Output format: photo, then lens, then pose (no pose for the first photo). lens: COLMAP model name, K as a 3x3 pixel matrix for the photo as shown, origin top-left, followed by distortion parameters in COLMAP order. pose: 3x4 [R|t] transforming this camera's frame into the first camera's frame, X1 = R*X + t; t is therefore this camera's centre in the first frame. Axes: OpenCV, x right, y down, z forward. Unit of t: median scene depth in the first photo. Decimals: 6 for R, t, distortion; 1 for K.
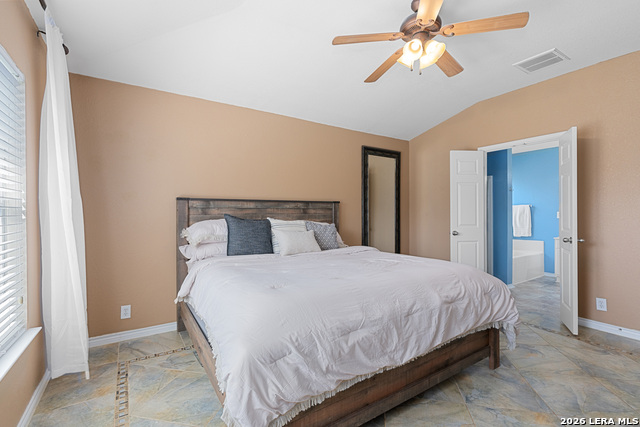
lens RADIAL K [[295.4, 0, 320.7], [0, 295.4, 211.9], [0, 0, 1]] dist [-0.006892, 0.001575]
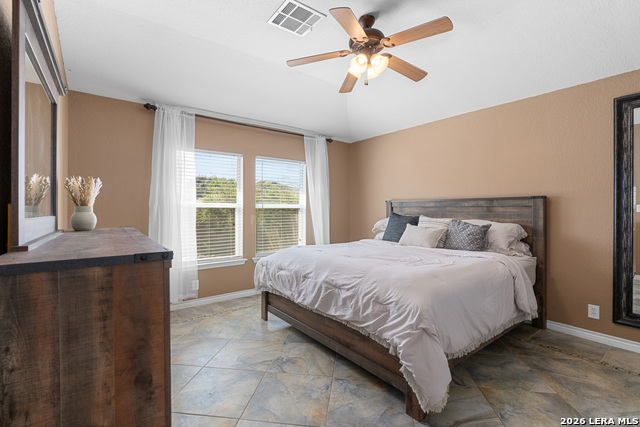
lens RADIAL K [[295.4, 0, 320.2], [0, 295.4, 212.9], [0, 0, 1]] dist [-0.006892, 0.001575]
pose [[0.058355, 0.009476, -0.998251, 0.898827], [-0.002873, 0.999952, 0.009324, 0.001403], [0.998292, 0.002324, 0.058379, 0.486086]]
